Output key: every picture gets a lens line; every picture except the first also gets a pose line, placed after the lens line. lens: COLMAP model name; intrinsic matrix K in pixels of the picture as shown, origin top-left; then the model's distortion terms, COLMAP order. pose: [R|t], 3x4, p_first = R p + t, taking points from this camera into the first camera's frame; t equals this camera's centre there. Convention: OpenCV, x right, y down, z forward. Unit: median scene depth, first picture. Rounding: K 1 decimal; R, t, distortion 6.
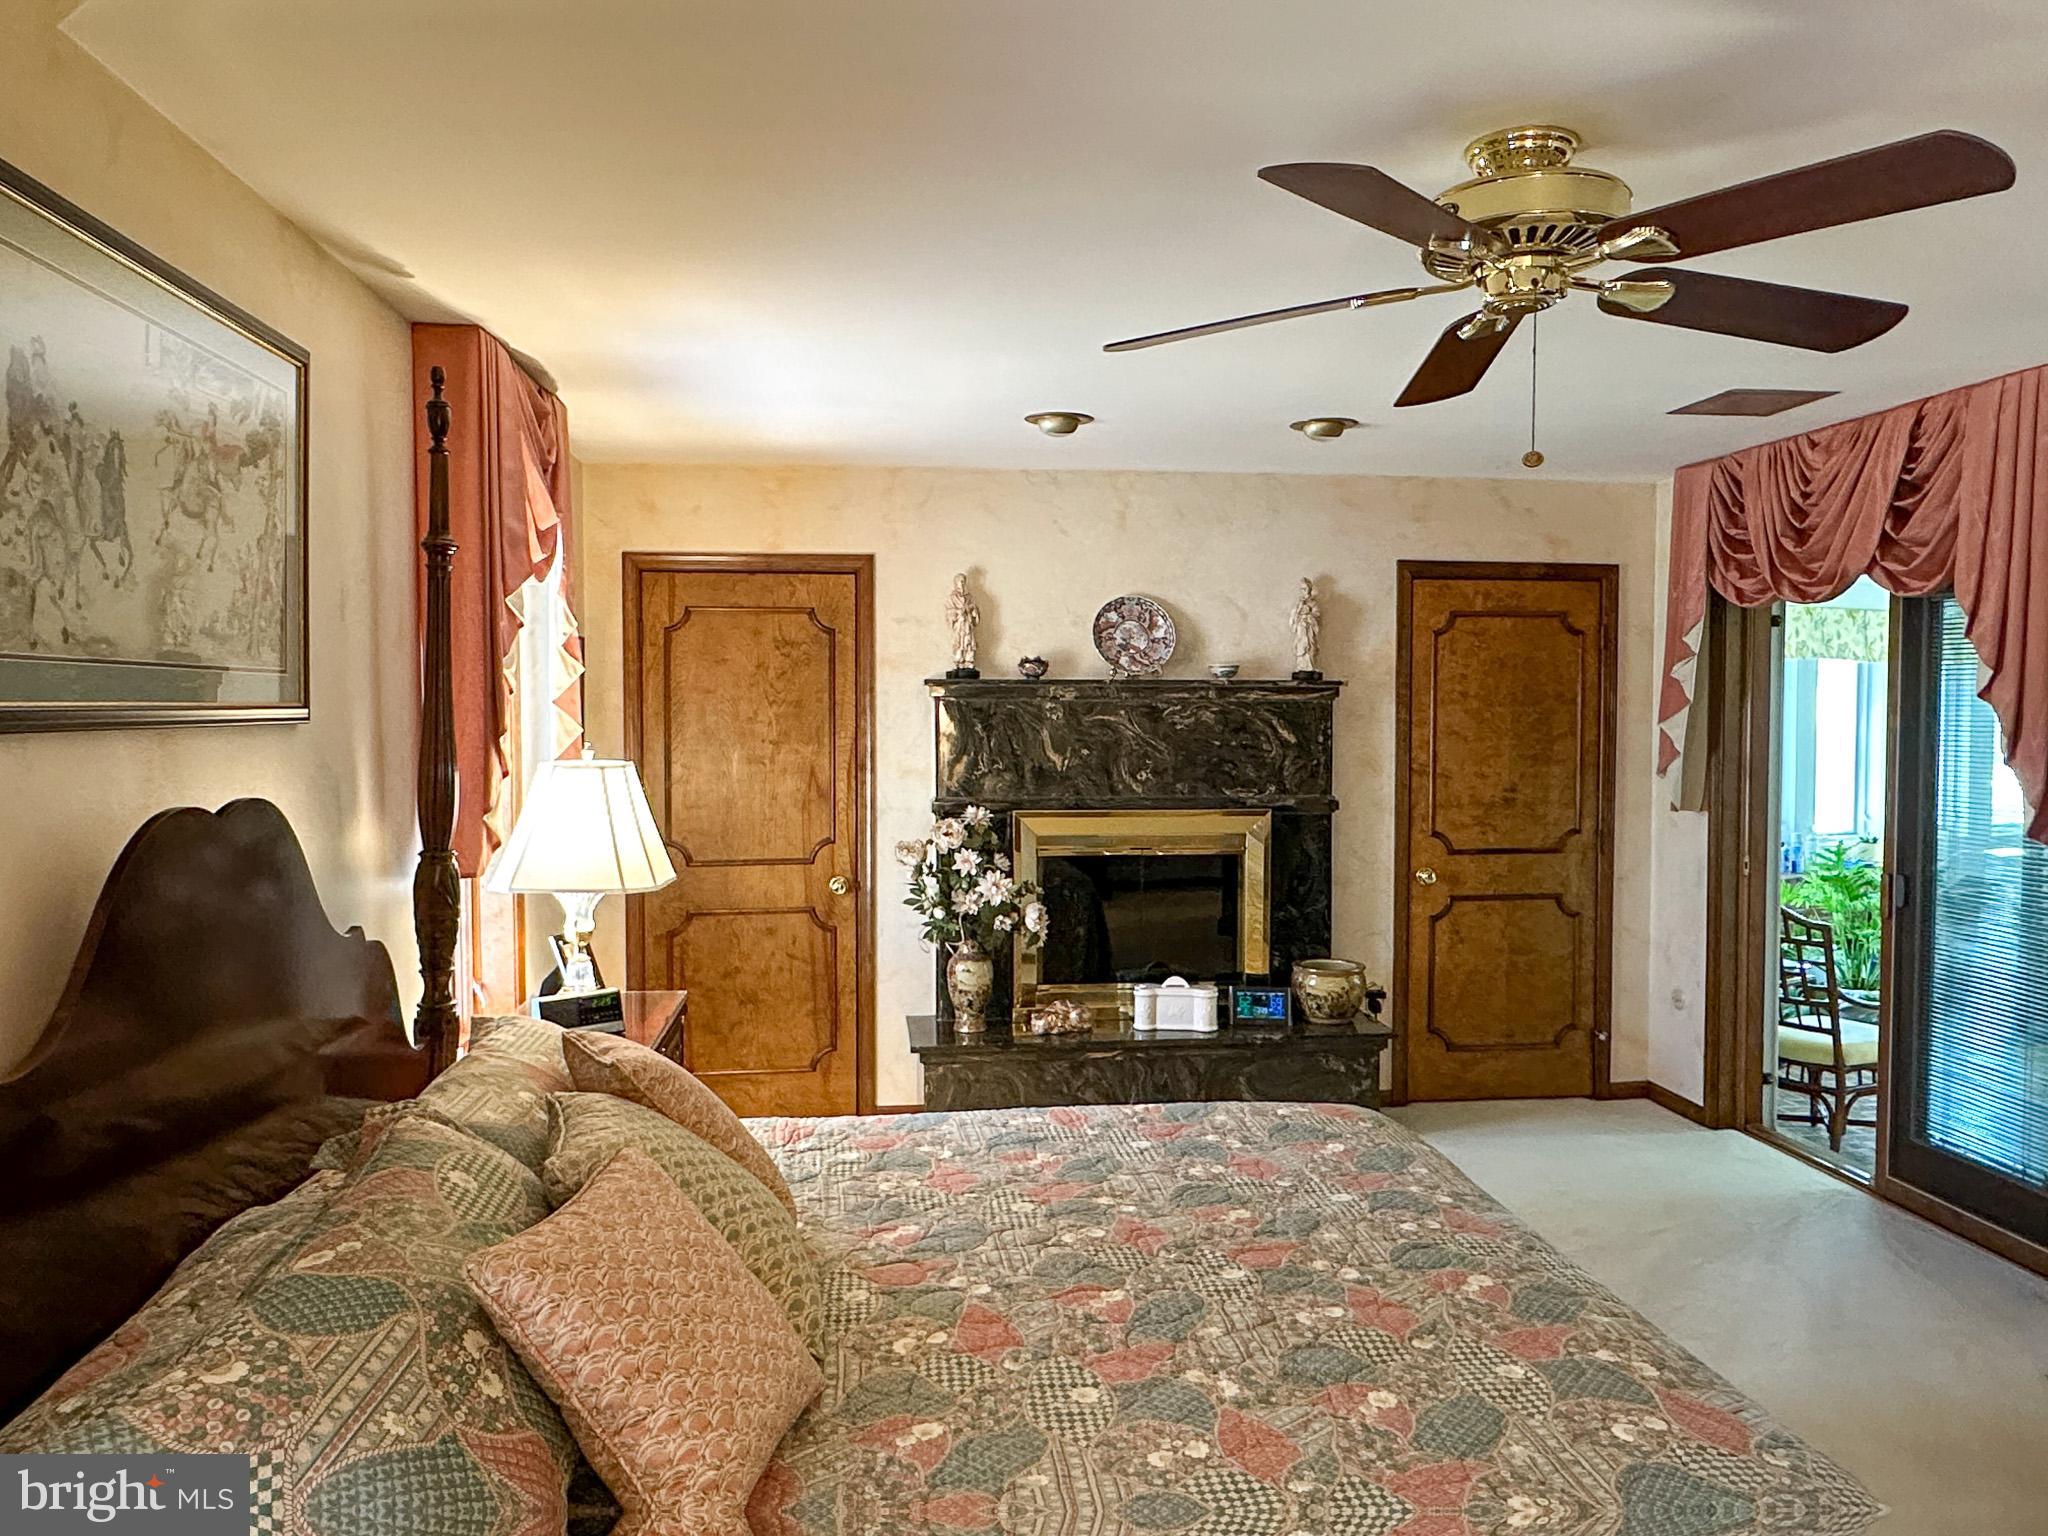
lens RADIAL K [[1412.7, 0, 1024.0], [0, 1412.7, 768.0], [0, 0, 1]] dist [-0.008187, -0.002439]
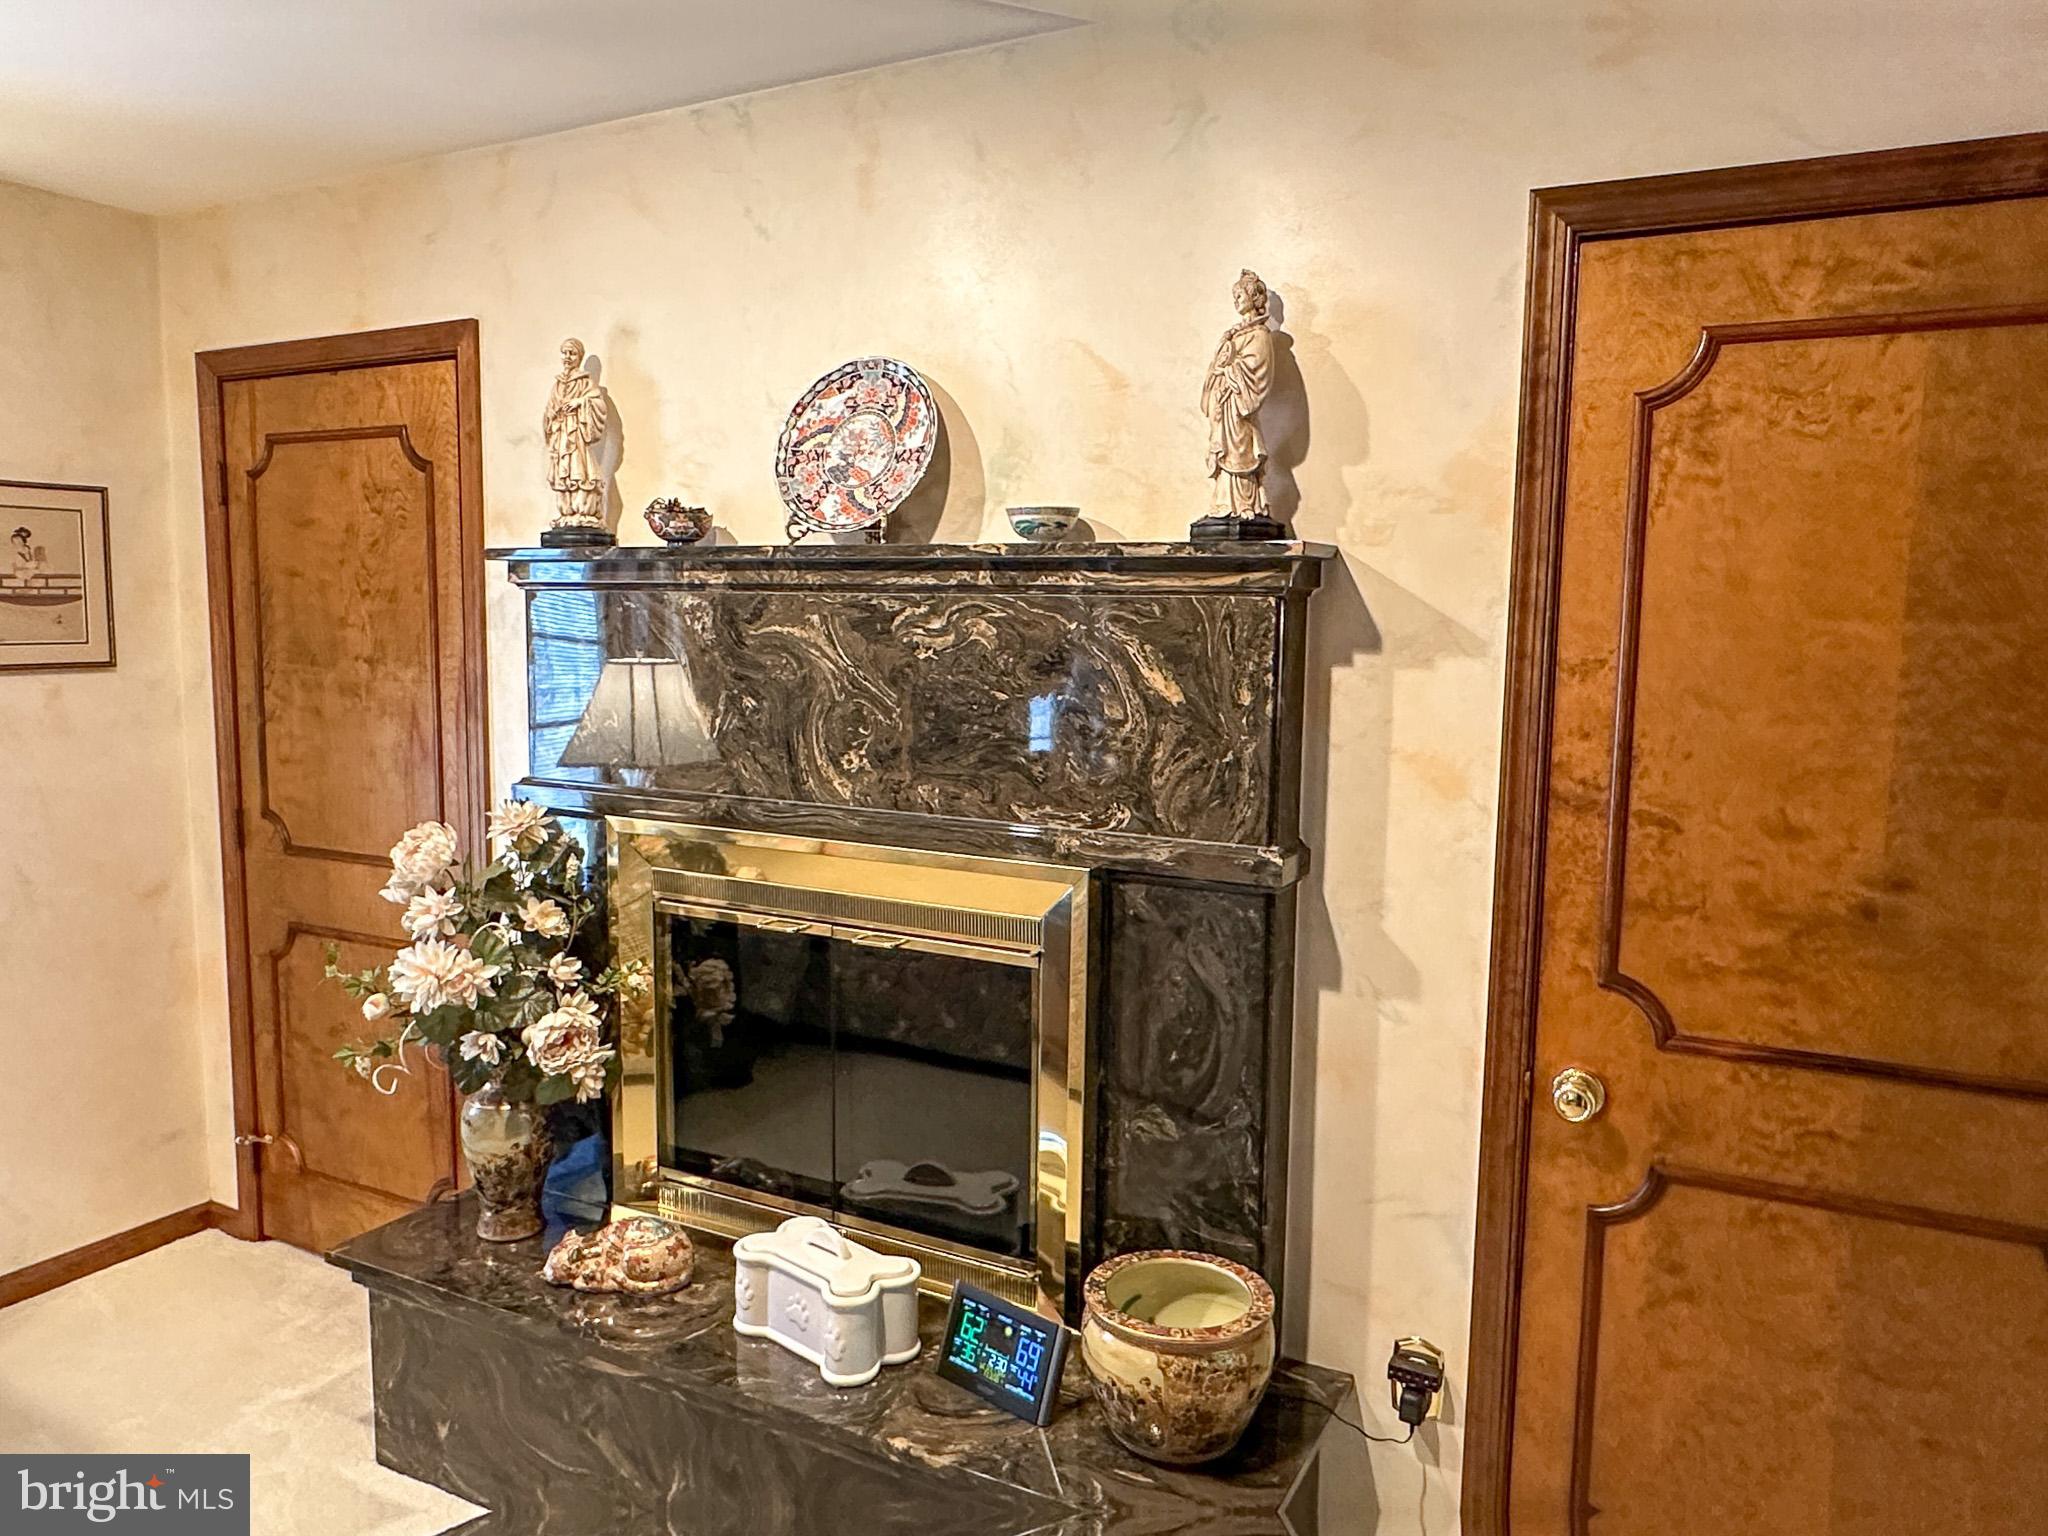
lens RADIAL K [[1412.7, 0, 1024.0], [0, 1412.7, 768.0], [0, 0, 1]] dist [-0.008187, -0.002439]
pose [[0.824474, 0.074918, -0.560918, 0.376512], [-0.038557, 0.996332, 0.076399, -0.028559], [0.564584, -0.041362, 0.824339, 0.655510]]
